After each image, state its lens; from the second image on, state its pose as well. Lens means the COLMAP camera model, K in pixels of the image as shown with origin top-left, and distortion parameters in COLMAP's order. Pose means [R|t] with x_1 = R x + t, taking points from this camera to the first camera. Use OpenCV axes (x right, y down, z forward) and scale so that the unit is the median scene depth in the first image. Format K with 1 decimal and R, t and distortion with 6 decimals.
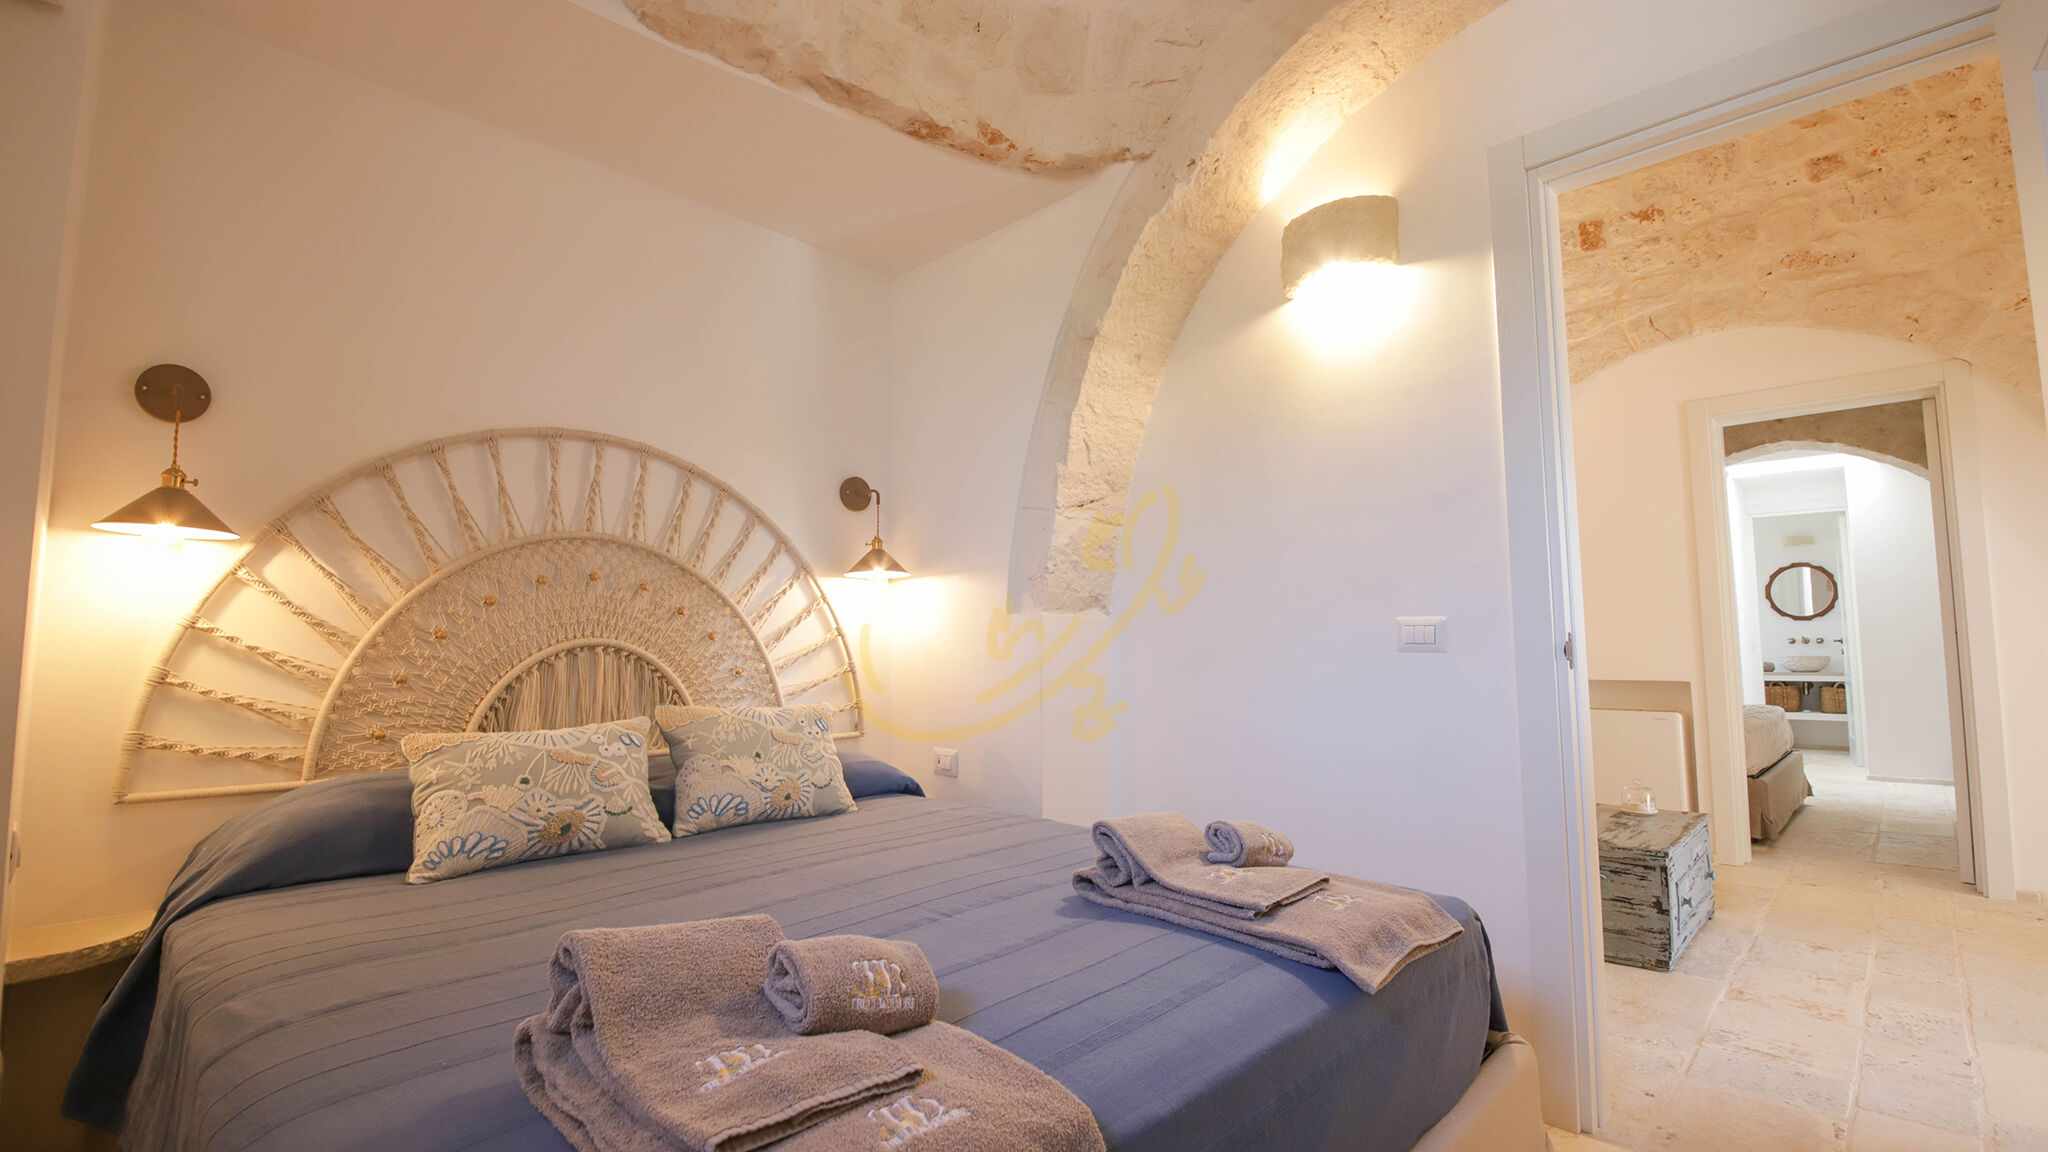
lens RADIAL K [[923.8, 0, 1032.5], [0, 923.8, 563.3], [0, 0, 1]] dist [-0.006933, -0.000663]
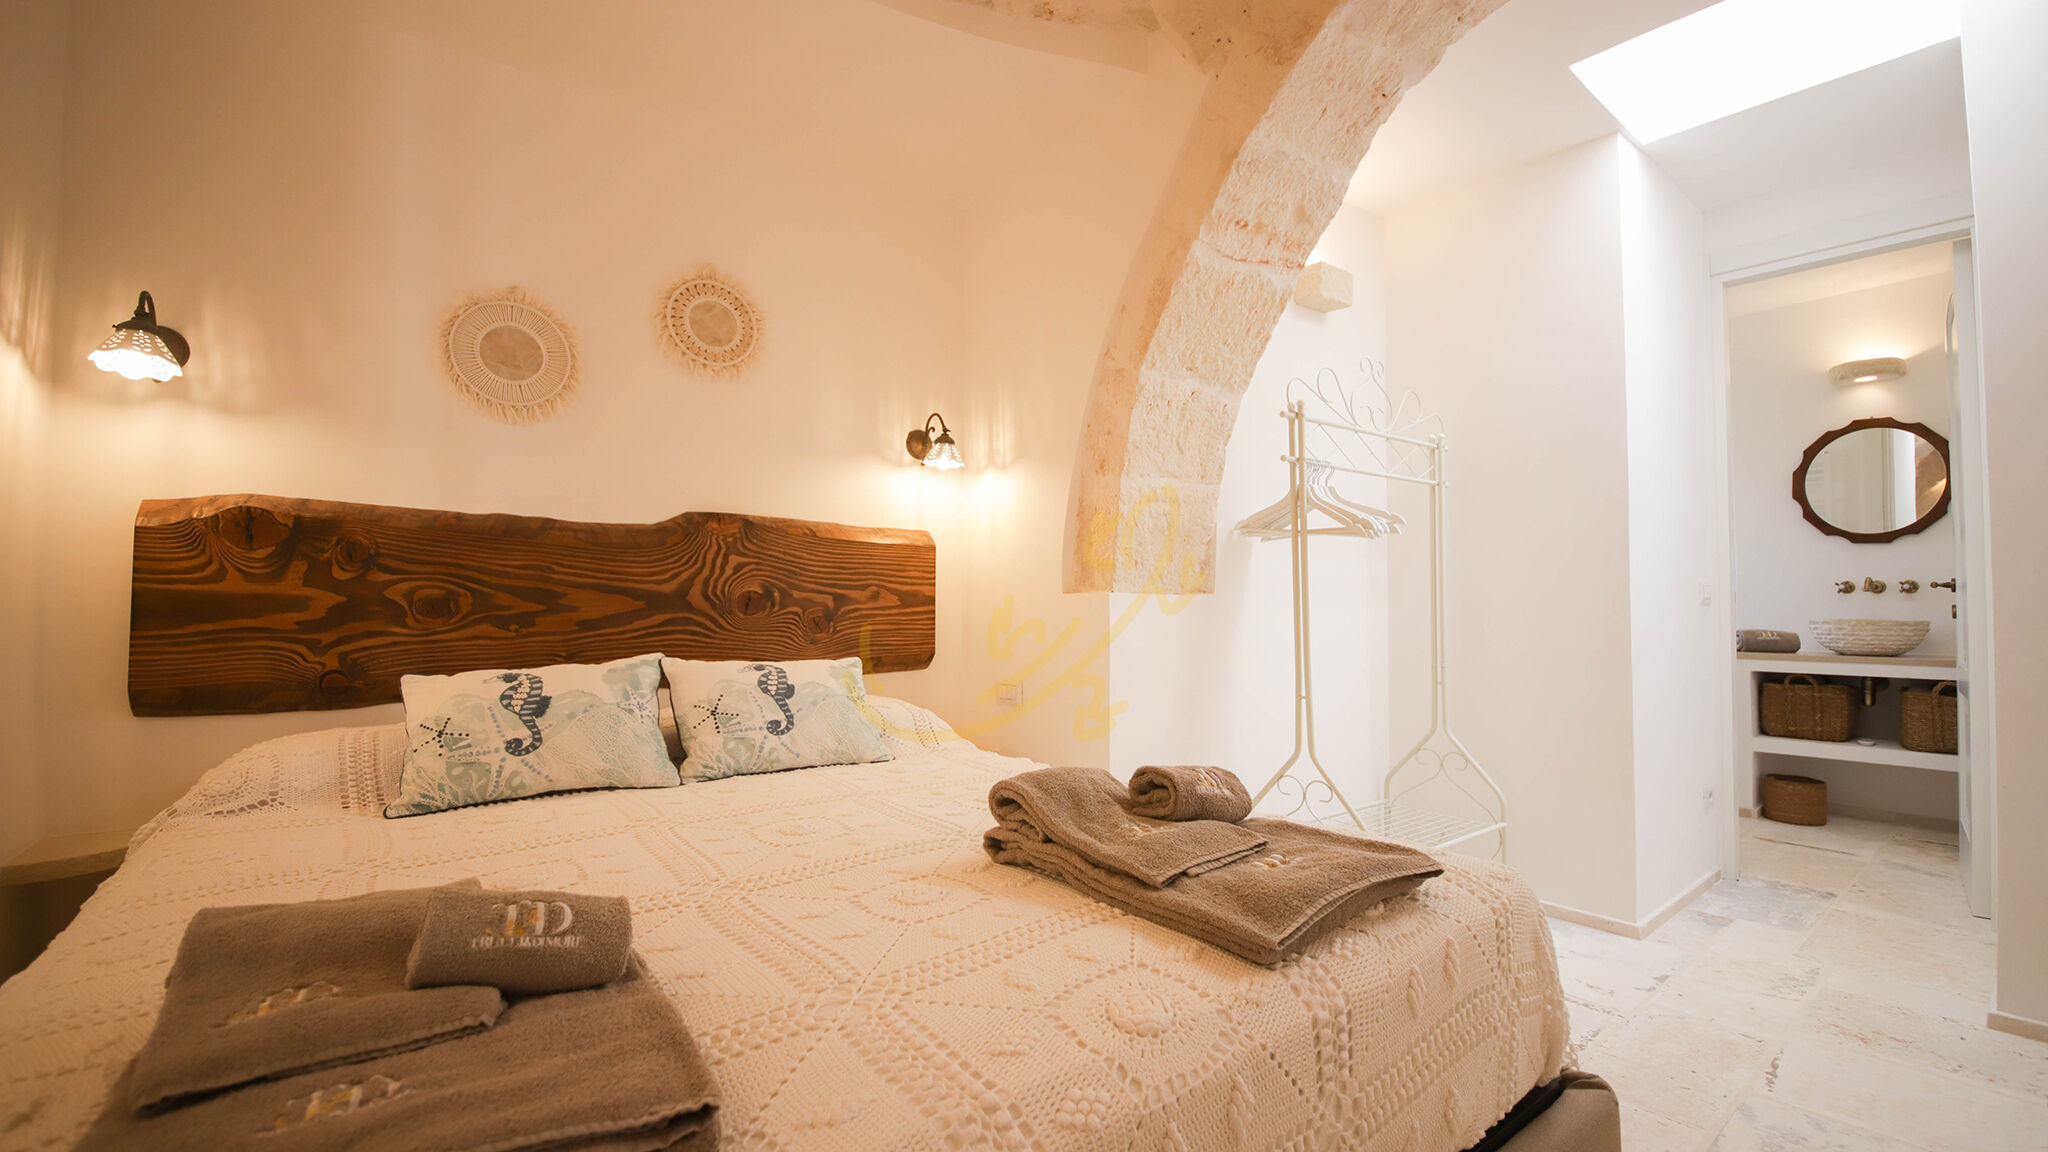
lens RADIAL K [[841.1, 0, 1018.2], [0, 841.1, 578.4], [0, 0, 1]] dist [0.027672, -0.026240]
pose [[0.989490, 0.000829, -0.144599, 0.486459], [0.008251, 0.998031, 0.062179, 0.051233], [0.144366, -0.062719, 0.987535, 0.532639]]
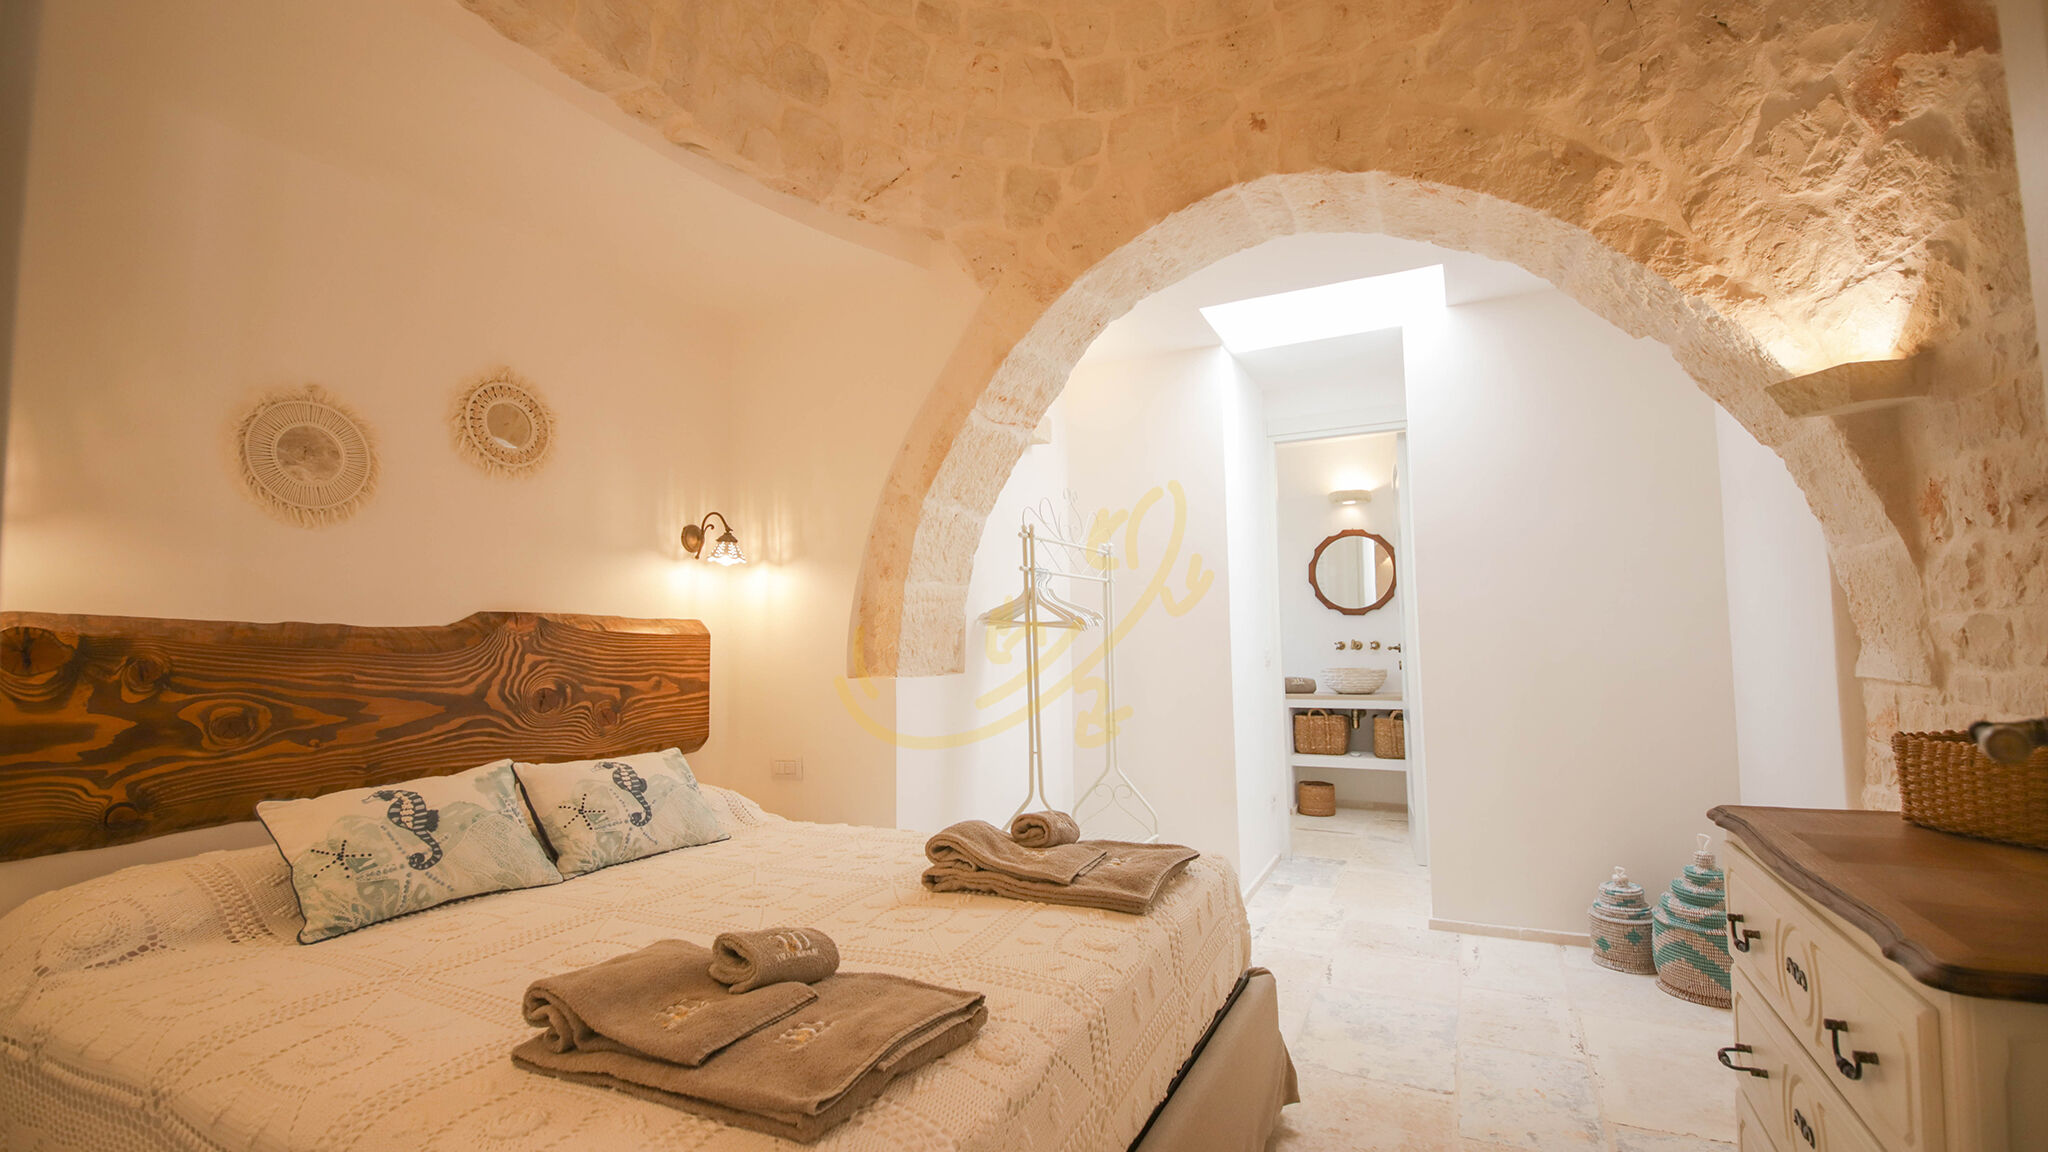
lens RADIAL K [[895.8, 0, 1024.0], [0, 895.8, 576.0], [0, 0, 1]] dist [0.021340, -0.022459]
pose [[0.953454, 0.006576, 0.301468, 0.421145], [-0.010479, 0.999881, 0.011328, 0.029490], [-0.301358, -0.013960, 0.953409, 0.459988]]
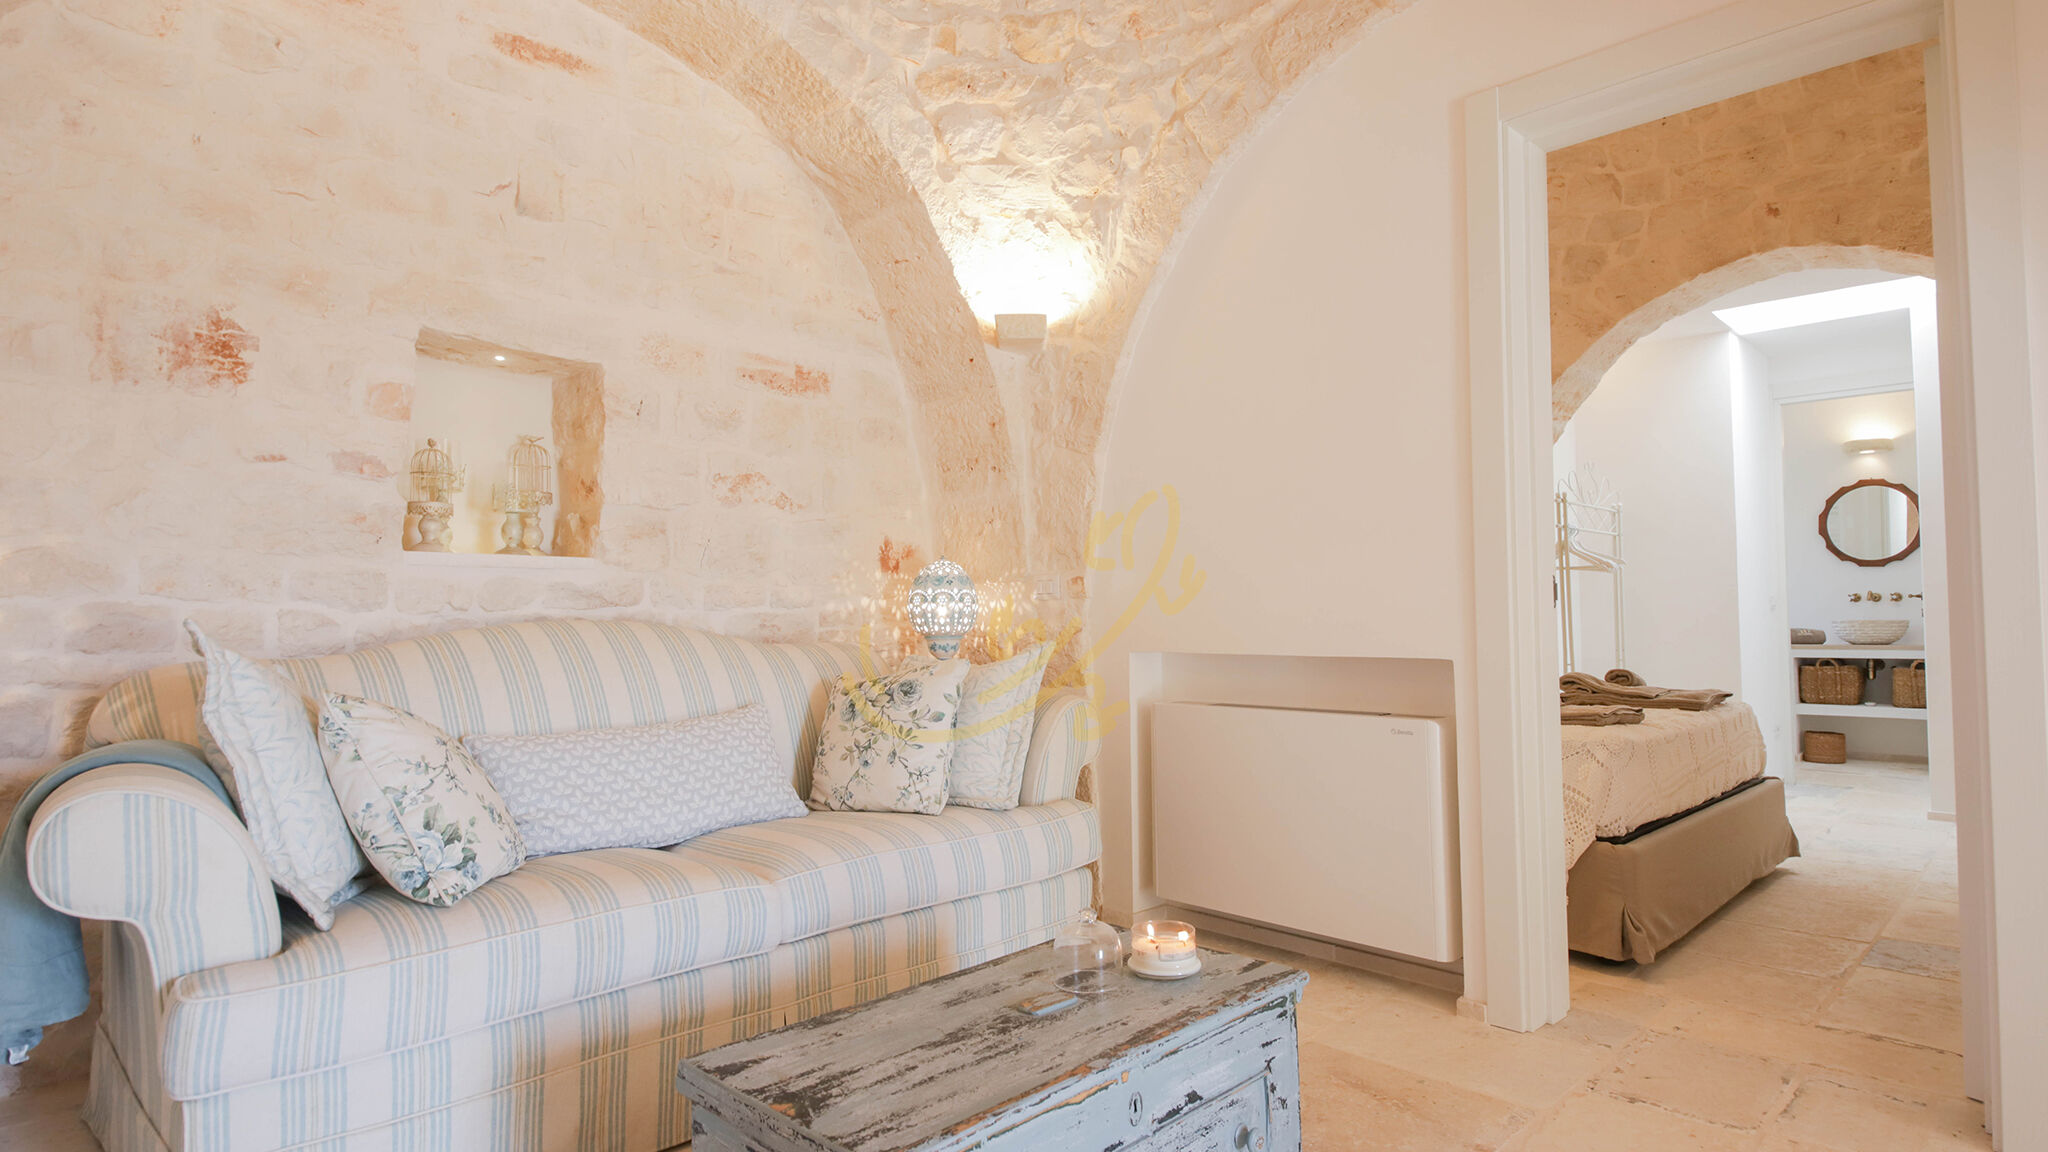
lens RADIAL K [[1102.6, 0, 1008.8], [0, 1102.6, 575.3], [0, 0, 1]] dist [0.028523, -0.030486]
pose [[0.999716, -0.006067, -0.023056, 0.243404], [0.007191, 0.998772, 0.049013, 0.025597], [0.022730, -0.049165, 0.998532, 0.196584]]
